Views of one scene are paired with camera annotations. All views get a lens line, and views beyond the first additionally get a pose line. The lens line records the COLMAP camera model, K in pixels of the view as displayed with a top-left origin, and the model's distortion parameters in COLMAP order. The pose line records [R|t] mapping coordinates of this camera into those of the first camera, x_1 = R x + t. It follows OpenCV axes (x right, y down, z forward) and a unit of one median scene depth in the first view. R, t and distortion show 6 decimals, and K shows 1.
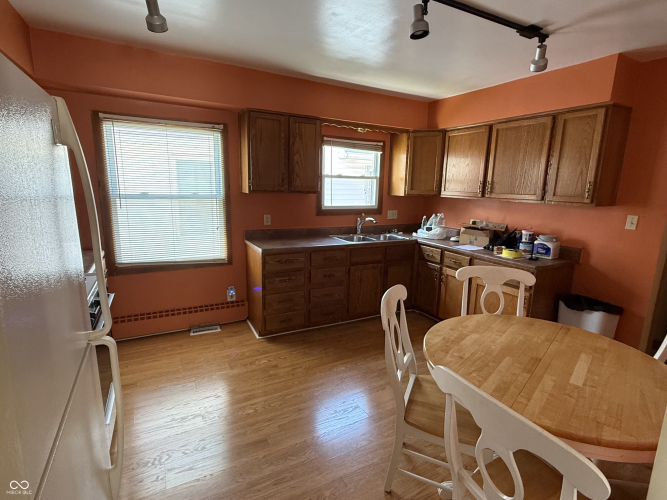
lens RADIAL K [[342.3, 0, 333.5], [0, 342.3, 250.0], [0, 0, 1]] dist [0.020396, 0.000056]
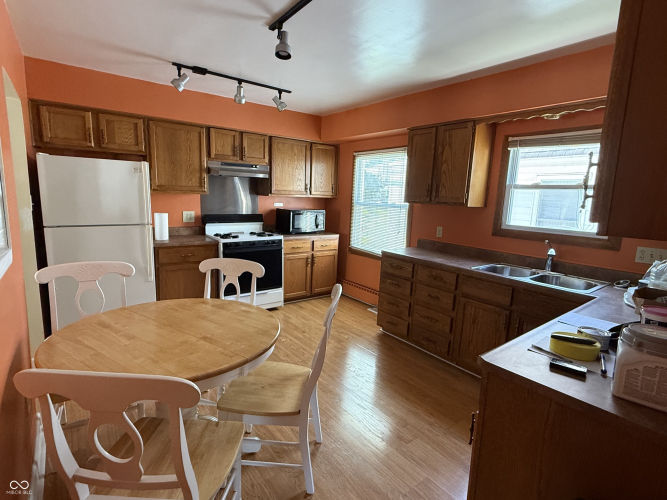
lens RADIAL K [[341.0, 0, 333.5], [0, 341.0, 250.0], [0, 0, 1]] dist [0.001987, -0.000020]
pose [[0.168608, 0.141696, -0.975445, 0.793982], [-0.223325, 0.969370, 0.102211, -0.075578], [0.960051, 0.200607, 0.195088, 0.568405]]
